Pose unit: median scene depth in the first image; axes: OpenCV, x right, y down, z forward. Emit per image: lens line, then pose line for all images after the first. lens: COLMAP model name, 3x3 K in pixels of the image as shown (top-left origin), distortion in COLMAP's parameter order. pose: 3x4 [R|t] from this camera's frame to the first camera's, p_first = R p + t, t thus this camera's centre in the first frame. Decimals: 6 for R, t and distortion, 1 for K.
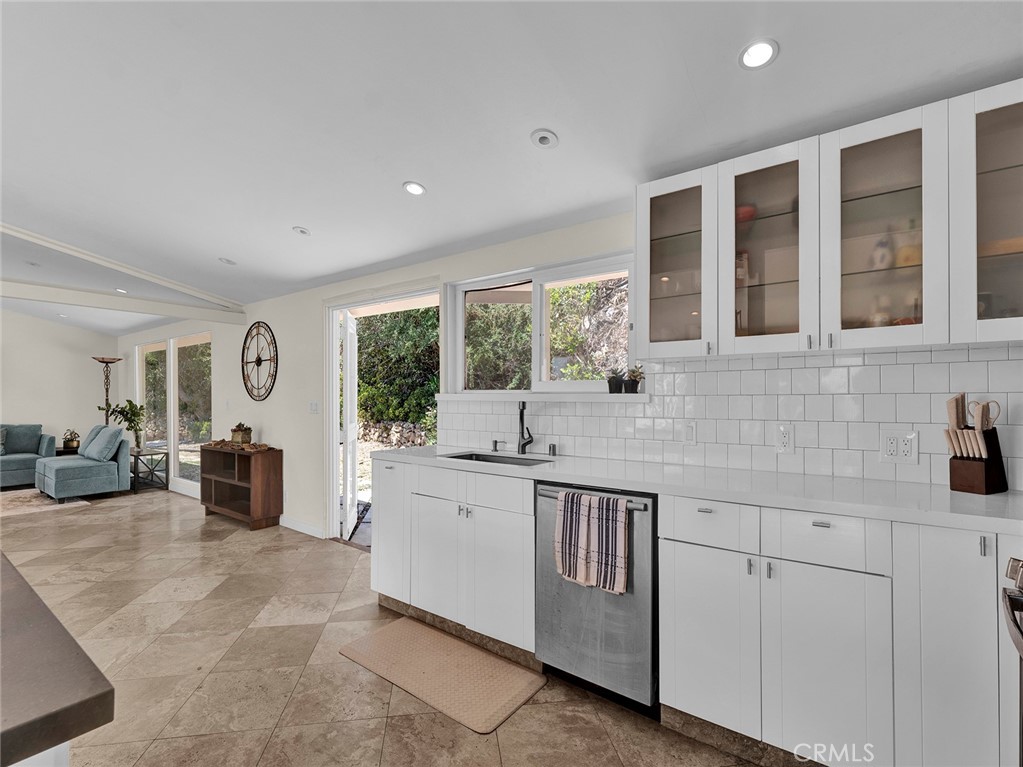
lens RADIAL K [[472.8, 0, 511.3], [0, 472.8, 395.1], [0, 0, 1]] dist [-0.004139, -0.000223]
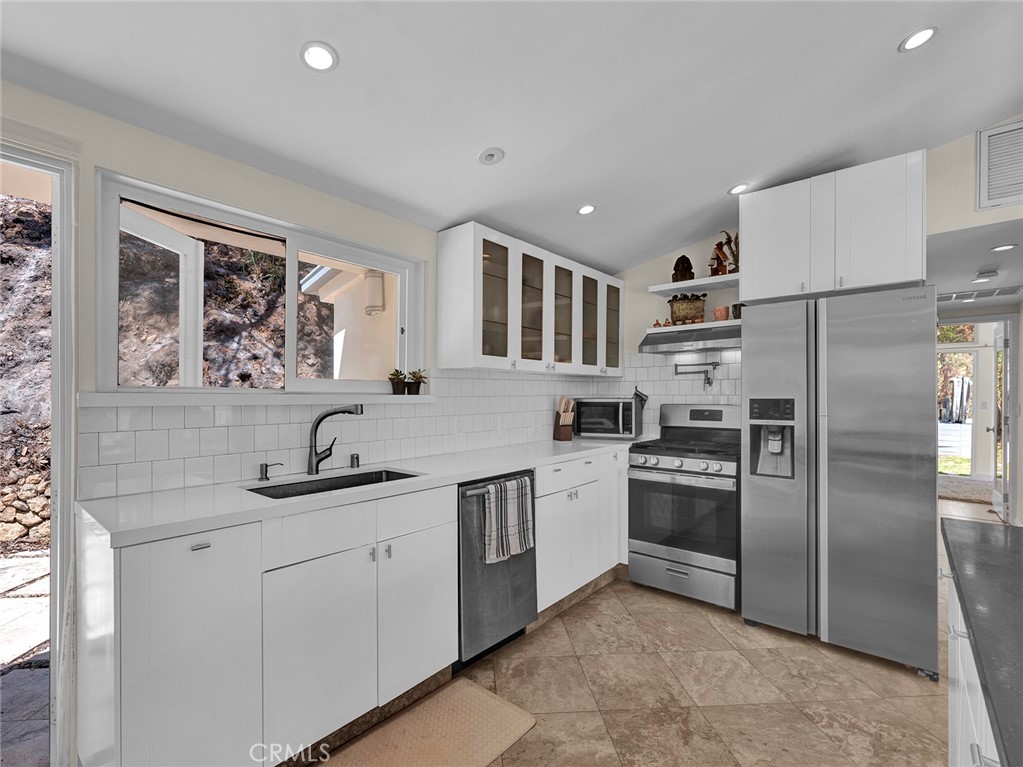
lens RADIAL K [[472.8, 0, 511.9], [0, 472.8, 394.1], [0, 0, 1]] dist [-0.004139, -0.000223]
pose [[0.056740, 0.000234, 0.998389, -0.893311], [-0.007360, 0.999973, 0.000184, -0.007517], [-0.998362, -0.007359, 0.056740, 0.804580]]
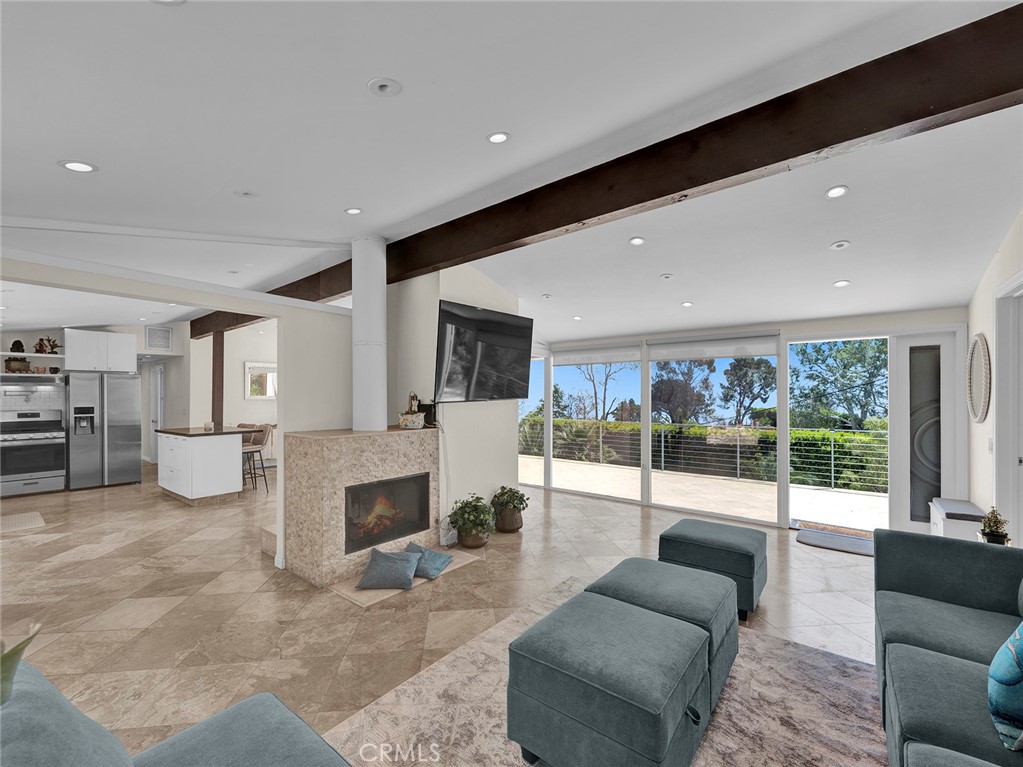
lens RADIAL K [[432.1, 0, 520.2], [0, 432.1, 394.9], [0, 0, 1]] dist [-0.002918, 0.000146]
pose [[-0.999527, 0.006878, 0.029958, -2.803883], [0.006656, 0.999950, -0.007483, -0.040862], [-0.030008, -0.007280, -0.999523, 3.120560]]
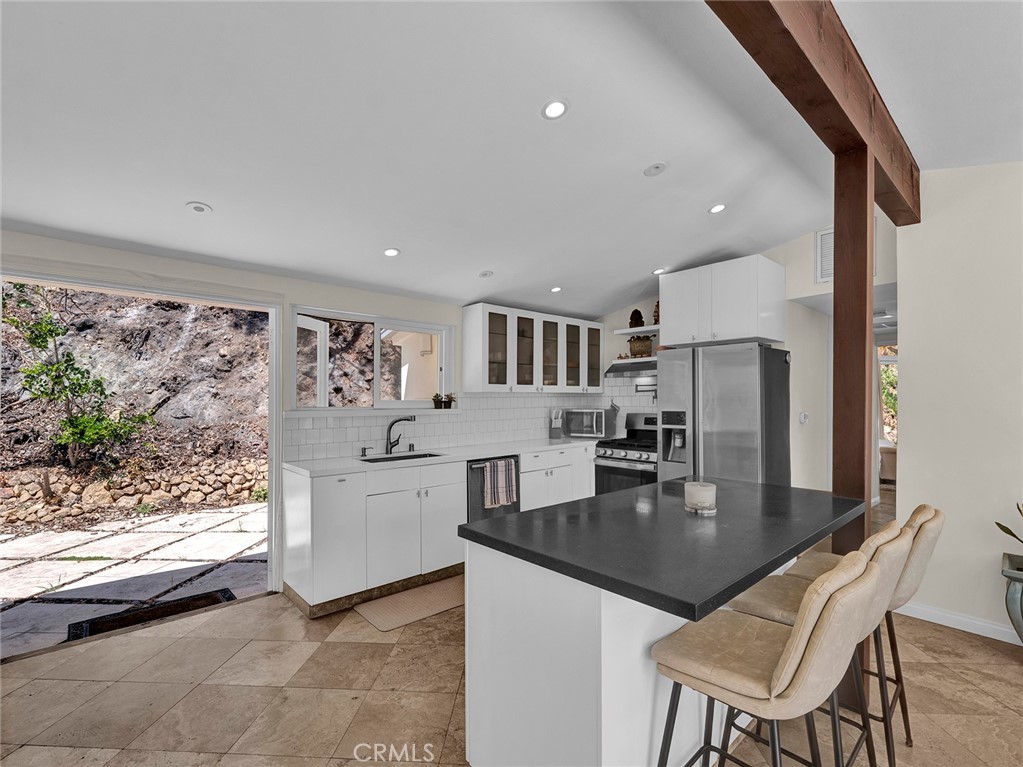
lens RADIAL K [[472.8, 0, 511.6], [0, 472.8, 392.4], [0, 0, 1]] dist [-0.004139, -0.000223]
pose [[0.197132, 0.009528, 0.980331, -1.564245], [-0.003510, 0.999953, -0.009013, -0.053691], [-0.980371, -0.001664, 0.197157, 0.481255]]
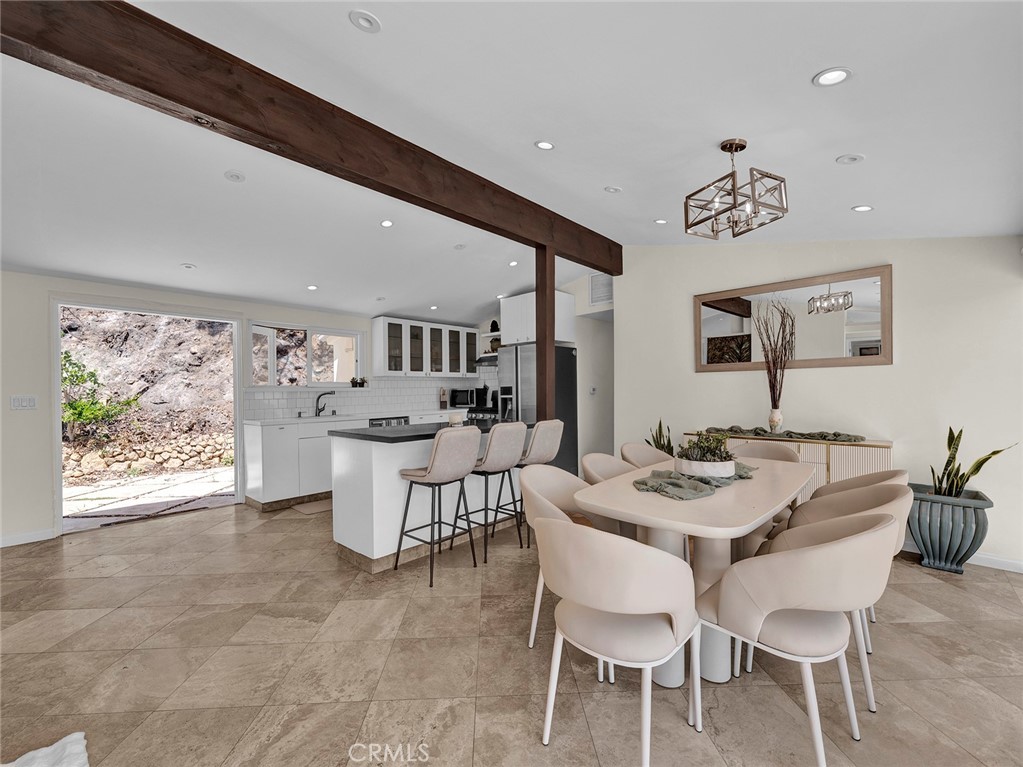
lens RADIAL K [[432.1, 0, 513.8], [0, 432.1, 391.4], [0, 0, 1]] dist [-0.002918, 0.000146]
pose [[0.098616, -0.003573, 0.995119, -2.238807], [0.009152, 0.999955, 0.002683, 0.020929], [-0.995083, 0.008843, 0.098644, -0.061066]]
